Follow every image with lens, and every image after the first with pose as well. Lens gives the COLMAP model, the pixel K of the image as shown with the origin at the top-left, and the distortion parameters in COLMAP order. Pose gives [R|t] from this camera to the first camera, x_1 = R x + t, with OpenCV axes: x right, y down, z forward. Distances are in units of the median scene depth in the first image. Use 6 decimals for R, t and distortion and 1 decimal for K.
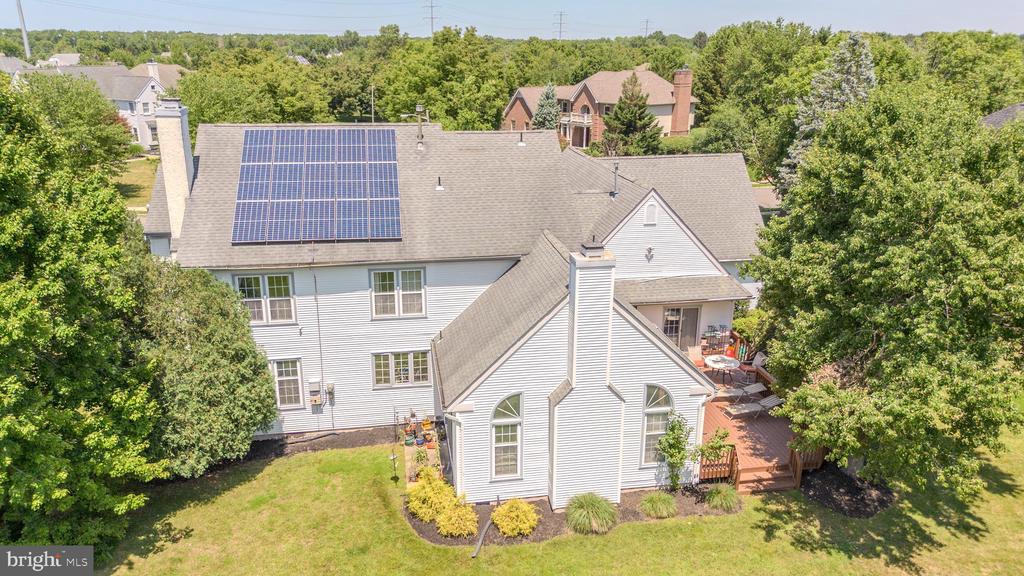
lens RADIAL K [[728.8, 0, 510.1], [0, 728.8, 287.3], [0, 0, 1]] dist [0.064904, -0.060525]
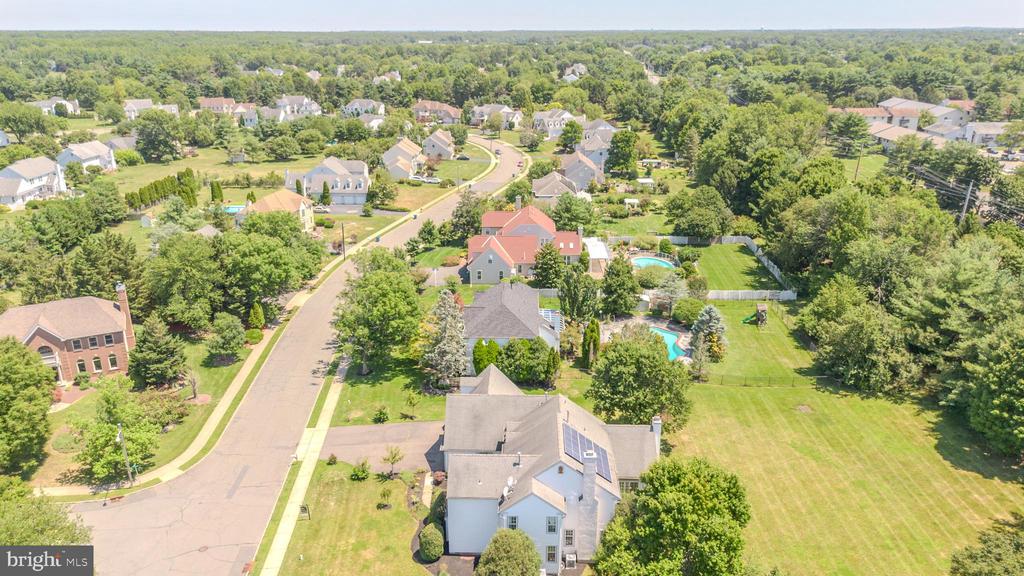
lens RADIAL K [[728.8, 0, 510.1], [0, 728.8, 287.3], [0, 0, 1]] dist [0.064904, -0.060525]
pose [[0.198803, -0.331212, 0.922375, -3.038939], [0.306569, 0.914946, 0.262468, -1.741340], [-0.930856, 0.230592, 0.283433, 0.381626]]
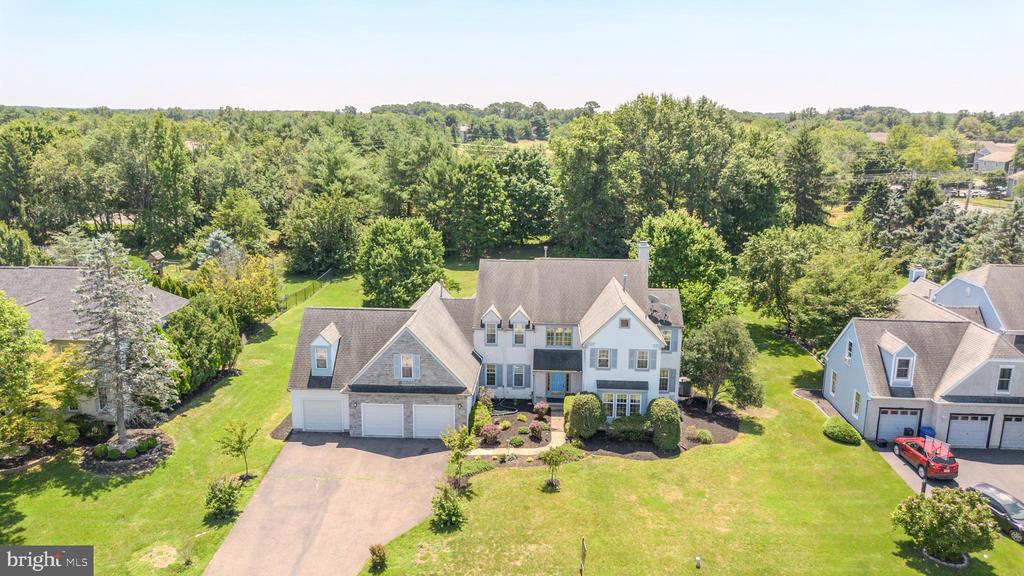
lens RADIAL K [[728.8, 0, 510.1], [0, 728.8, 287.3], [0, 0, 1]] dist [0.064904, -0.060525]
pose [[-0.975696, -0.066463, 0.208807, -0.602727], [0.051354, 0.857004, 0.512744, -1.562606], [-0.213027, 0.511006, -0.832762, 3.531404]]
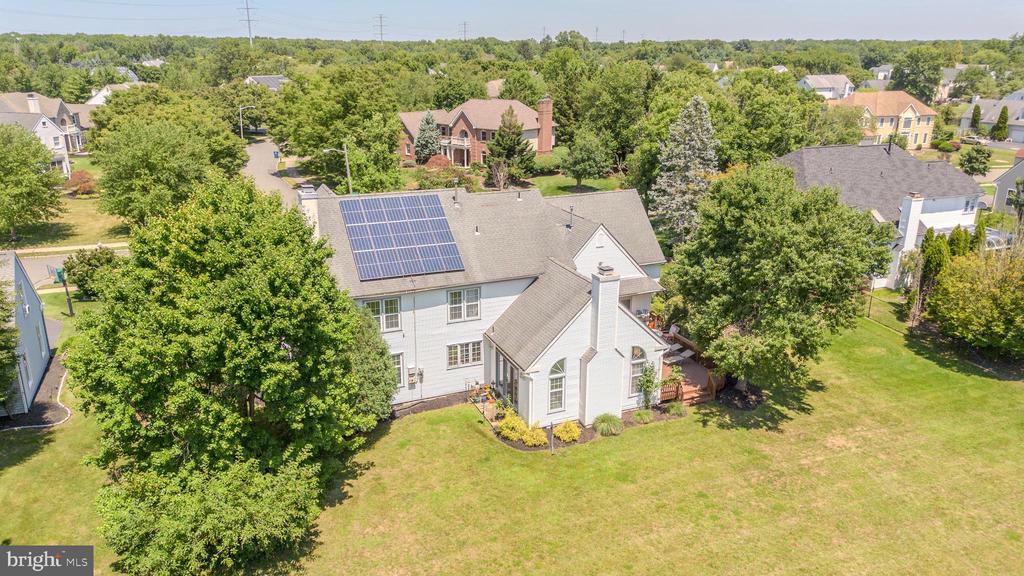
lens RADIAL K [[728.8, 0, 510.1], [0, 728.8, 287.3], [0, 0, 1]] dist [0.064904, -0.060525]
pose [[0.971923, -0.072989, 0.223692, -0.442667], [0.072625, 0.997311, 0.009867, -0.040544], [-0.223811, 0.006656, 0.974610, -0.571357]]
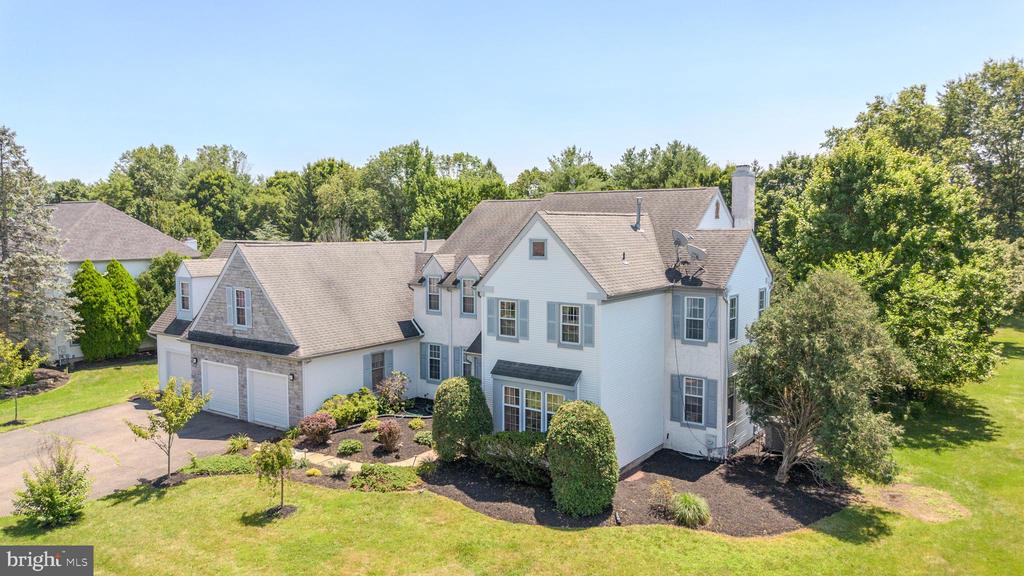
lens RADIAL K [[728.8, 0, 510.1], [0, 728.8, 287.3], [0, 0, 1]] dist [0.064904, -0.060525]
pose [[-0.700693, -0.067905, 0.710224, -1.268268], [0.218330, 0.927297, 0.304061, -0.614764], [-0.679235, 0.368117, -0.634925, 2.442346]]
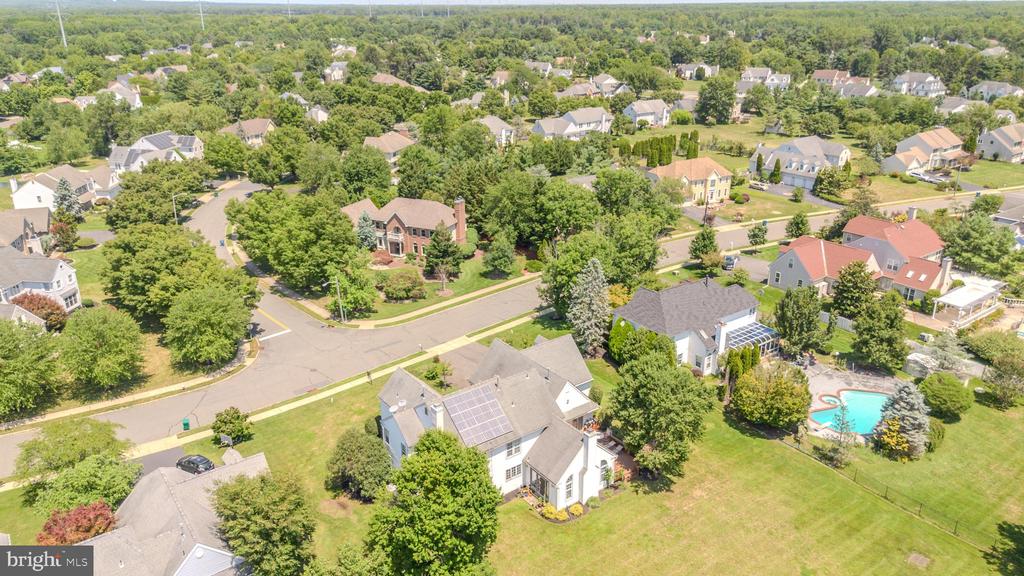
lens RADIAL K [[728.8, 0, 510.1], [0, 728.8, 287.3], [0, 0, 1]] dist [0.064904, -0.060525]
pose [[0.892917, -0.172090, 0.416034, -1.417423], [0.149154, 0.984953, 0.087297, -0.986087], [-0.424797, -0.015896, 0.905149, -1.825706]]
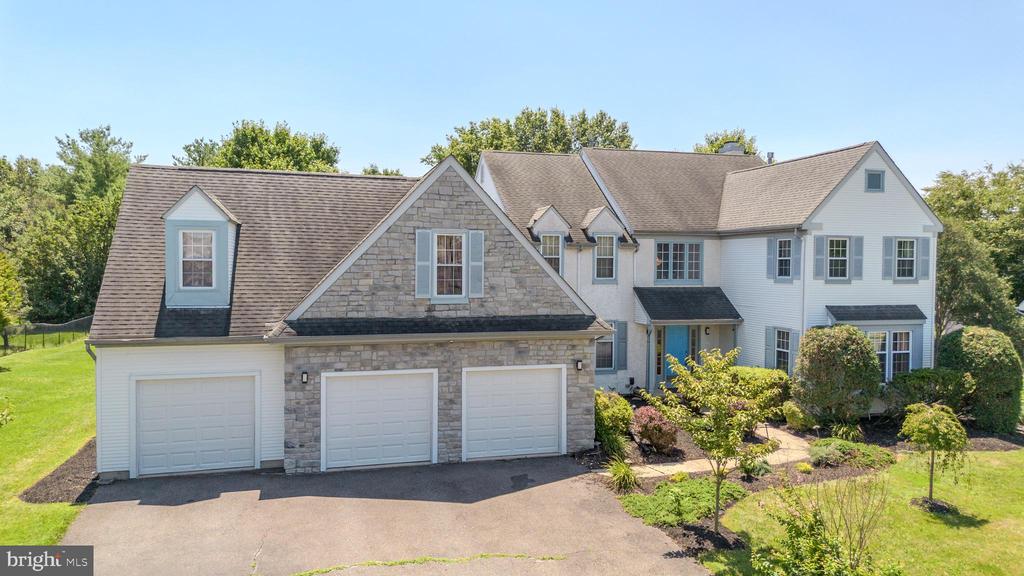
lens RADIAL K [[728.8, 0, 510.1], [0, 728.8, 287.3], [0, 0, 1]] dist [0.064904, -0.060525]
pose [[-0.995127, -0.010099, -0.098088, 0.153561], [-0.042787, 0.940439, 0.337258, -0.511825], [0.088840, 0.339811, -0.936288, 2.694024]]
